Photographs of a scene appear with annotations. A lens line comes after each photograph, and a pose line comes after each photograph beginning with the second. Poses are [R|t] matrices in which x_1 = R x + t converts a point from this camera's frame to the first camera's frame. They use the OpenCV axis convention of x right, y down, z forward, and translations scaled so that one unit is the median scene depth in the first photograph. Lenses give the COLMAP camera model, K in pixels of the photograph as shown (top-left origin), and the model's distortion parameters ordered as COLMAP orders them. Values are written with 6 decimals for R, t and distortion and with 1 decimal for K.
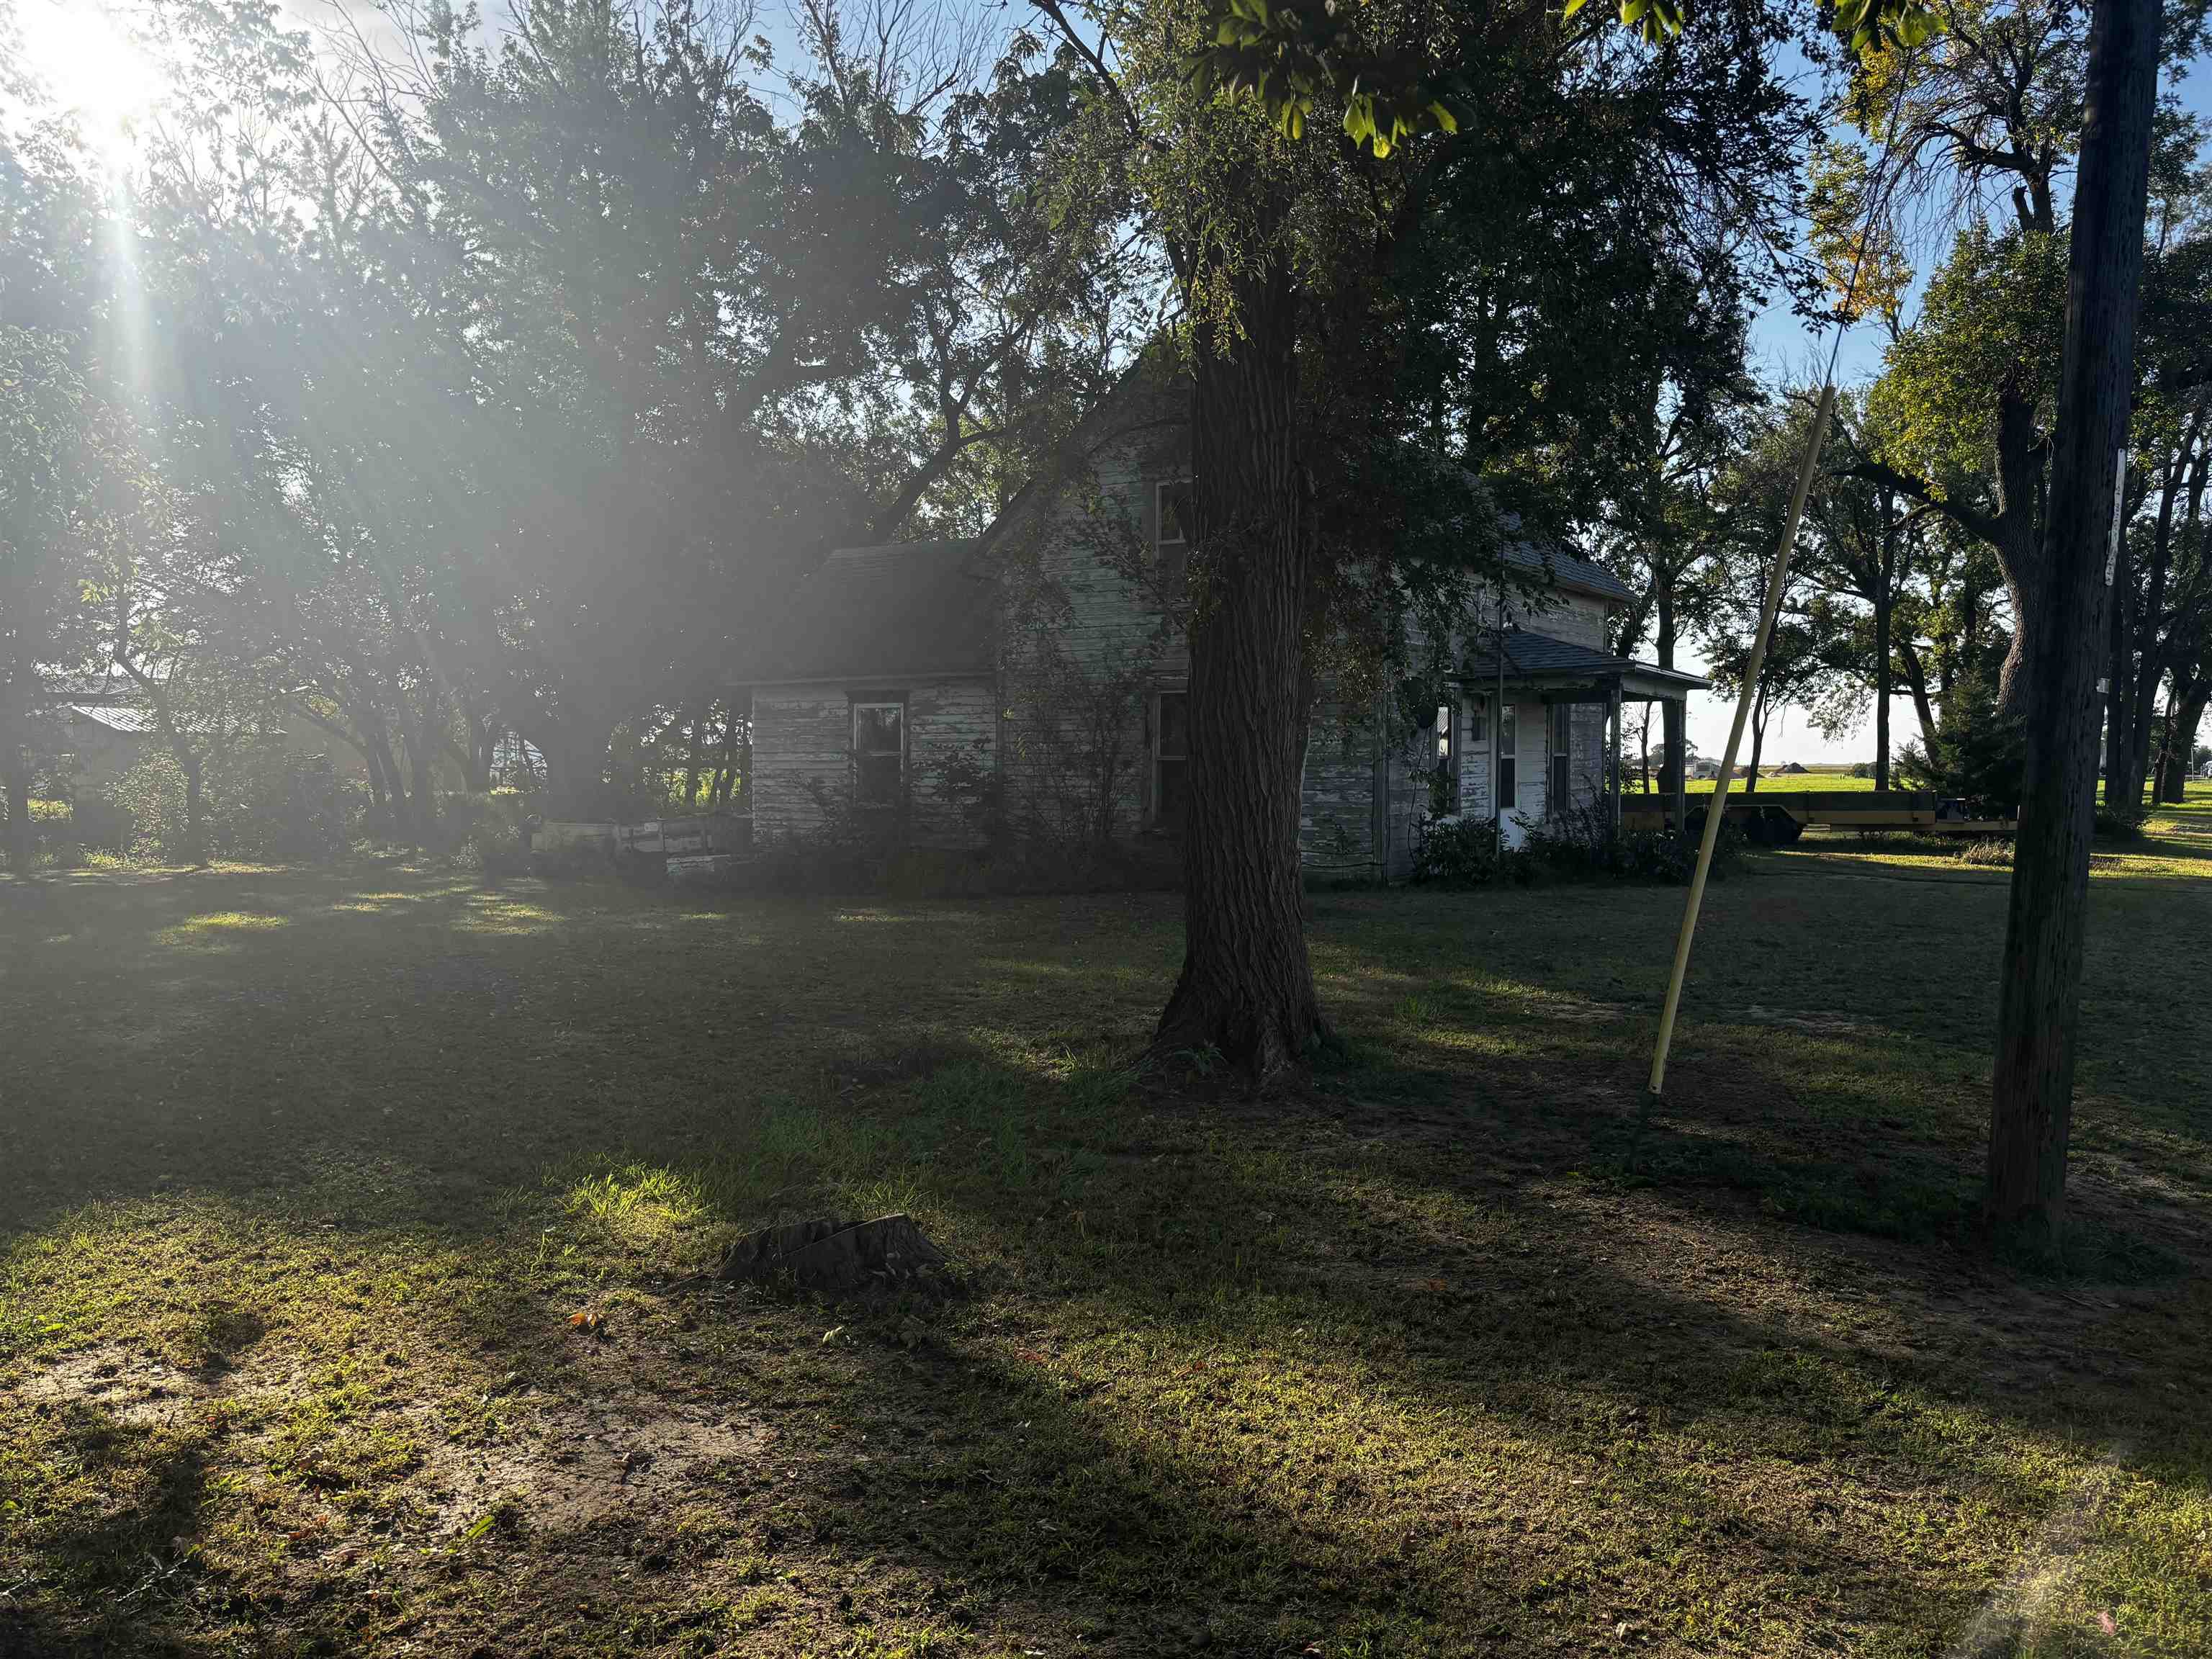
lens RADIAL K [[1668.6, 0, 1108.0], [0, 1668.6, 893.3], [0, 0, 1]] dist [0.036361, -0.052424]
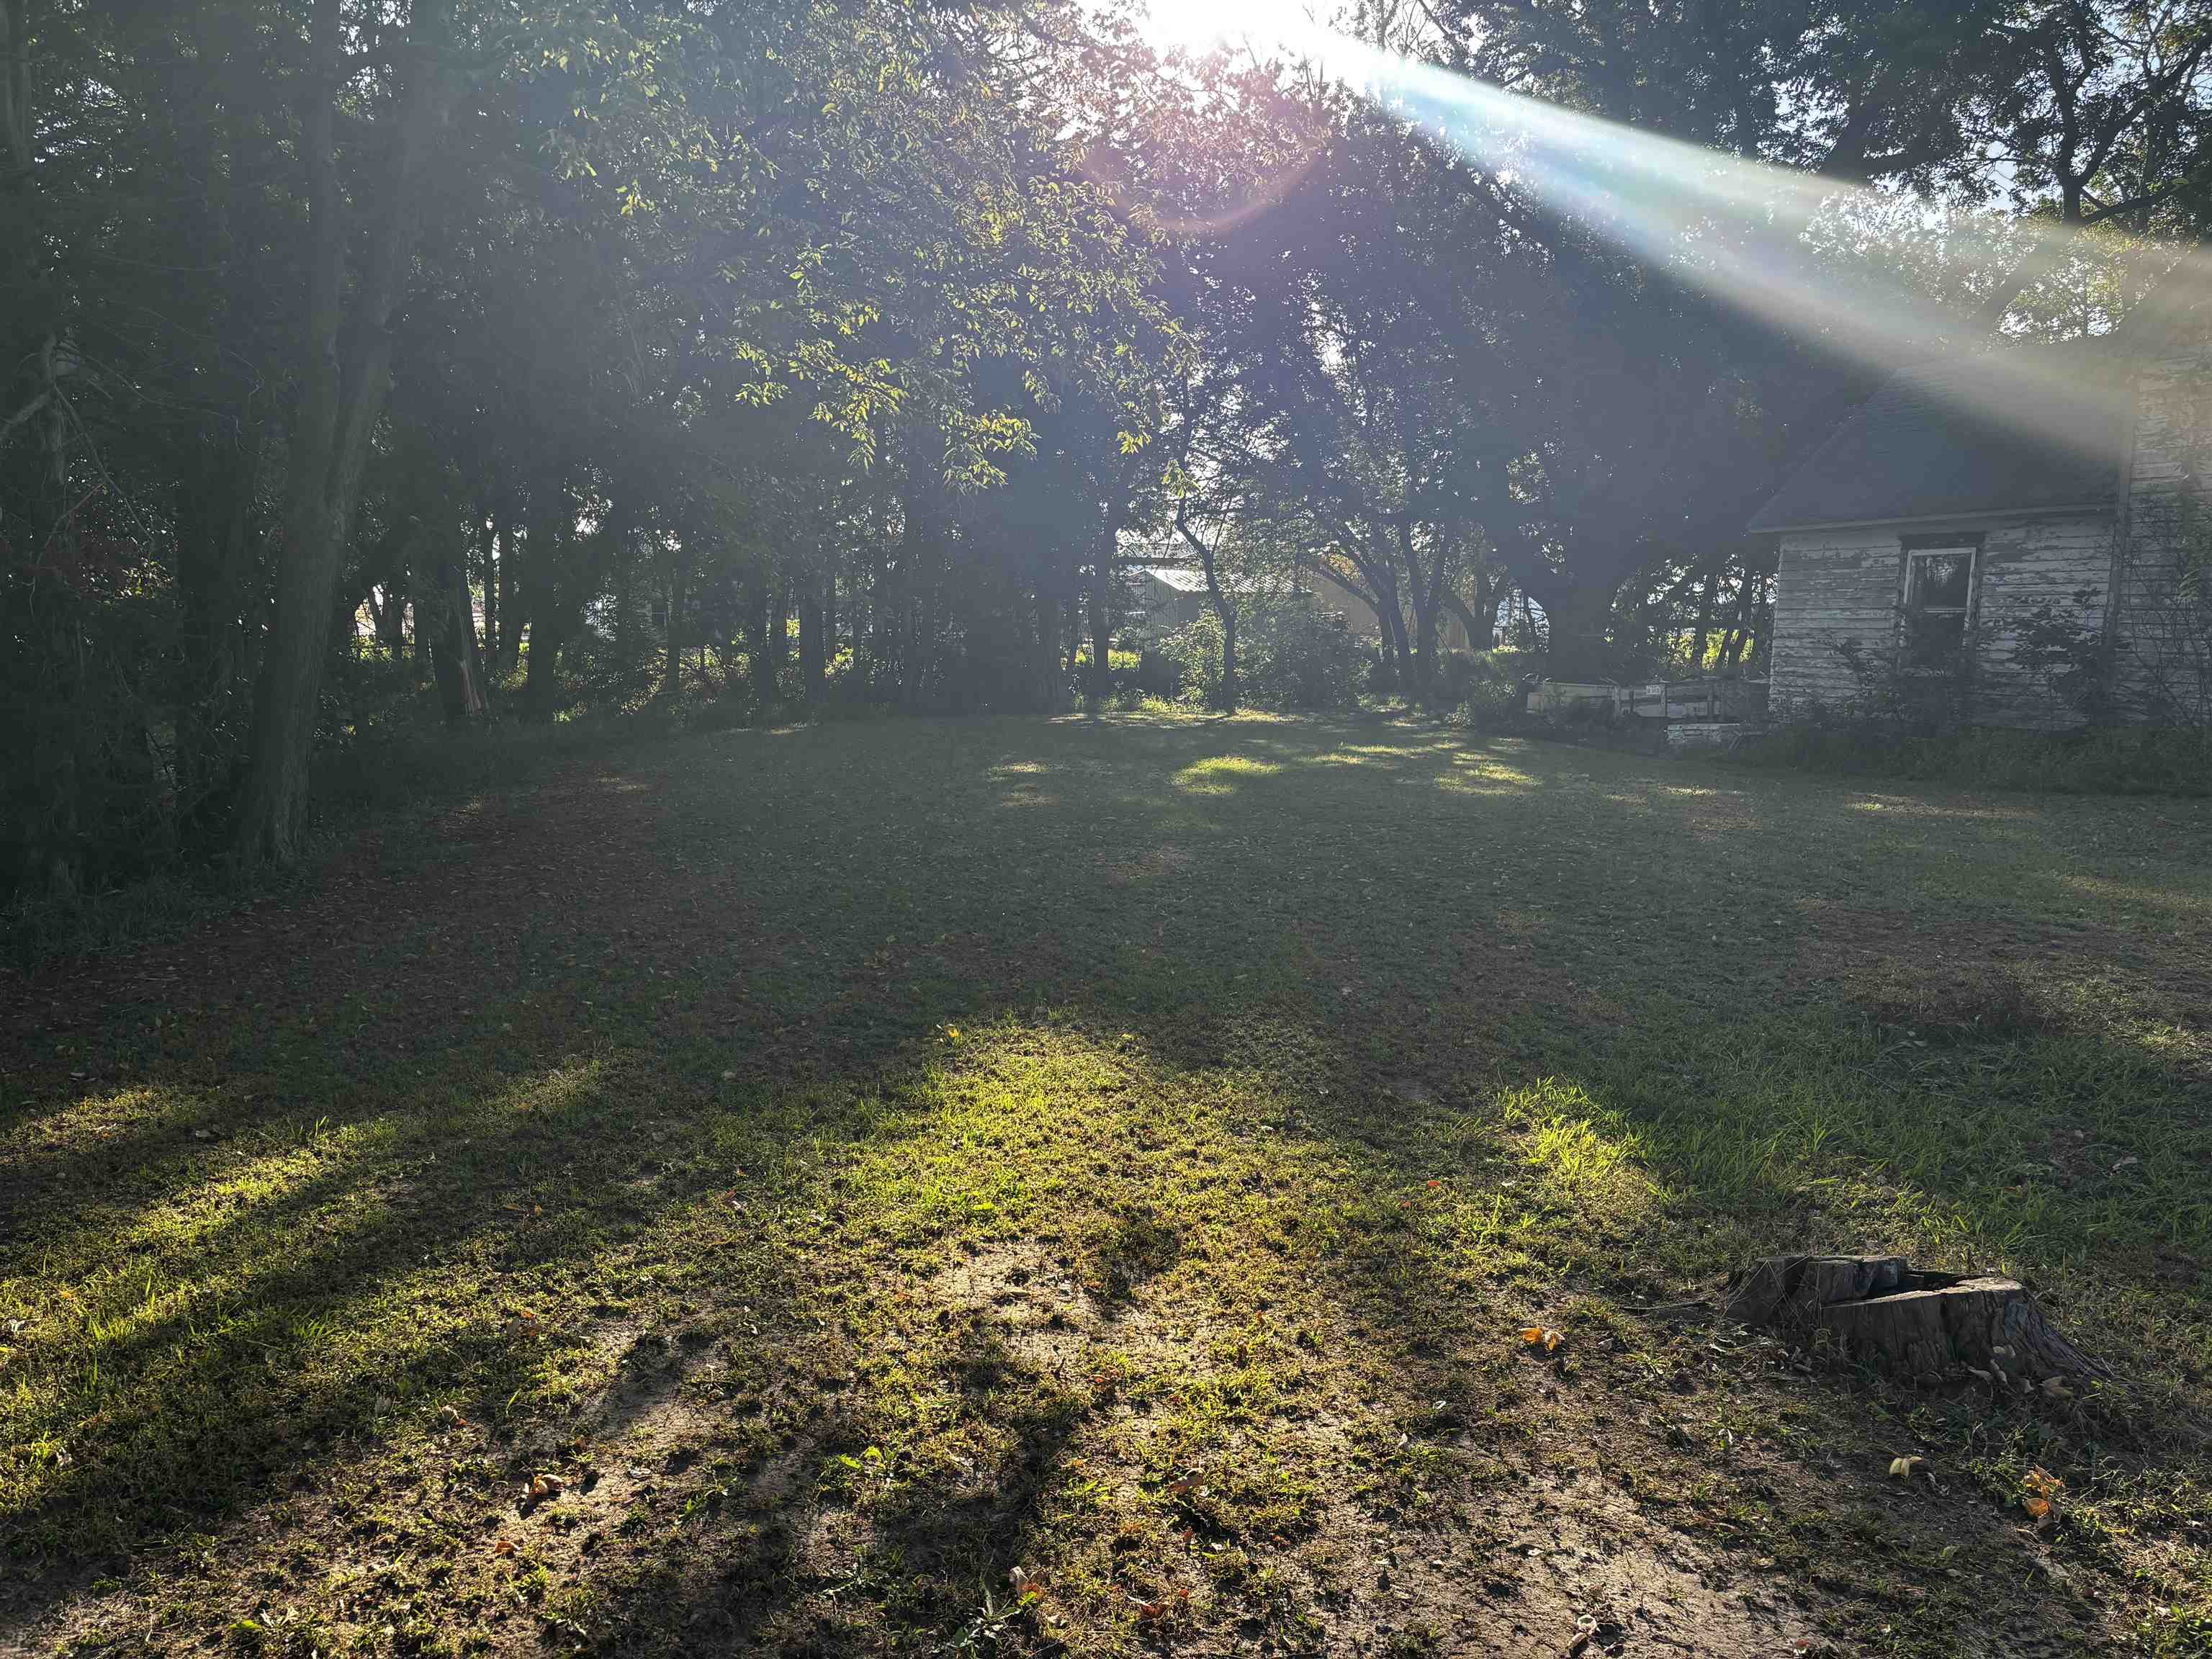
lens RADIAL K [[1696.7, 0, 1107.3], [0, 1696.7, 823.6], [0, 0, 1]] dist [0.041487, -0.031232]
pose [[0.839145, 0.073422, -0.538929, -0.072393], [-0.052163, 0.997143, 0.054627, -0.009179], [0.541400, -0.017728, 0.840578, 0.231219]]
